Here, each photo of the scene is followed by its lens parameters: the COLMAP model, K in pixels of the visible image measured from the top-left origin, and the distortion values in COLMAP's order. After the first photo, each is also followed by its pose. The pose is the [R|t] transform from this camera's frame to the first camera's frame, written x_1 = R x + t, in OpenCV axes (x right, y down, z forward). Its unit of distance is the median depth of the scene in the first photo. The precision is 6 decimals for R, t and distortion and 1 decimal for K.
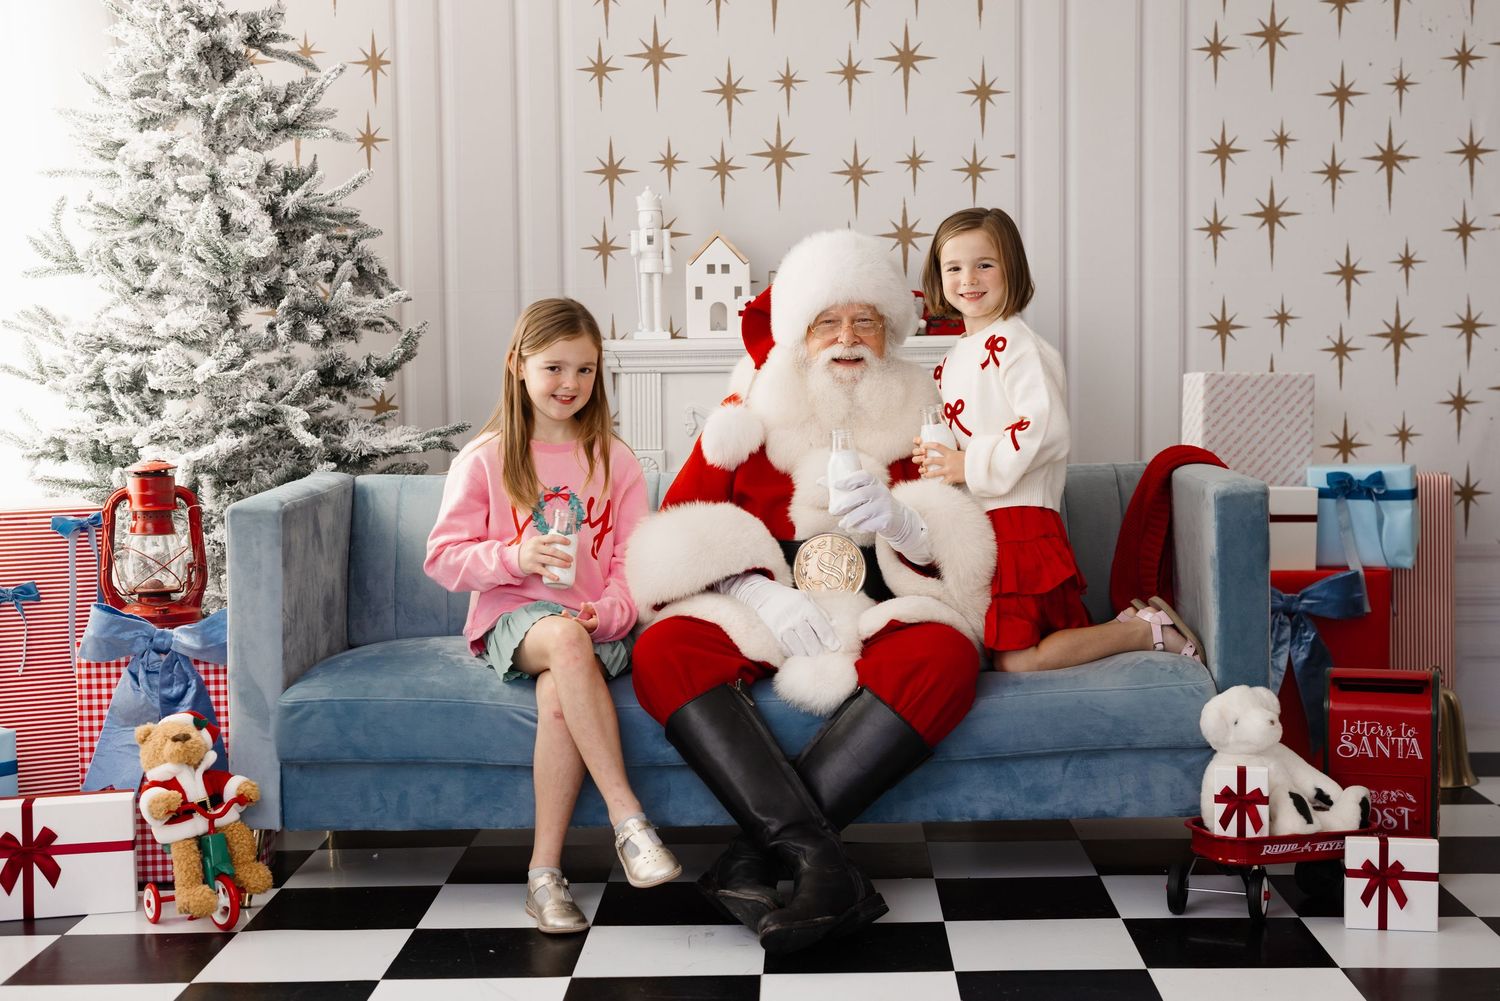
lens RADIAL K [[2285.5, 0, 794.9], [0, 2285.5, 477.9], [0, 0, 1]] dist [0.005201, 0.036178]
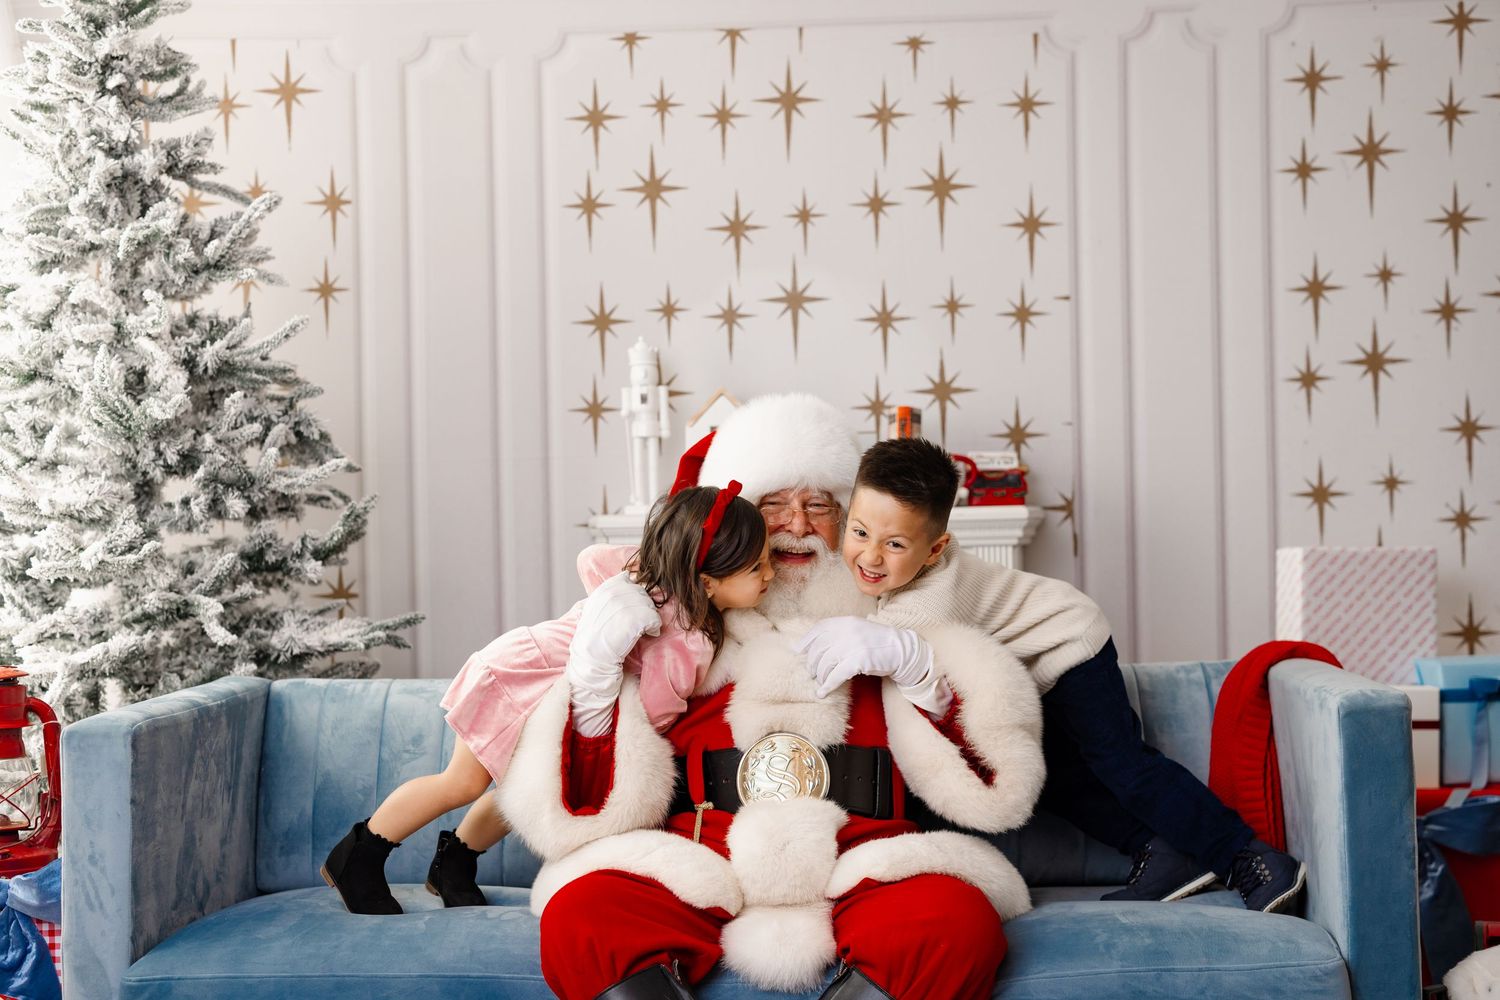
lens RADIAL K [[2193.0, 0, 741.5], [0, 2193.0, 492.9], [0, 0, 1]] dist [0.015879, -0.020056]
pose [[0.998530, -0.009136, -0.053435, 0.018771], [0.005200, 0.997292, -0.073355, -0.008979], [0.053961, 0.072969, 0.995873, 0.202487]]
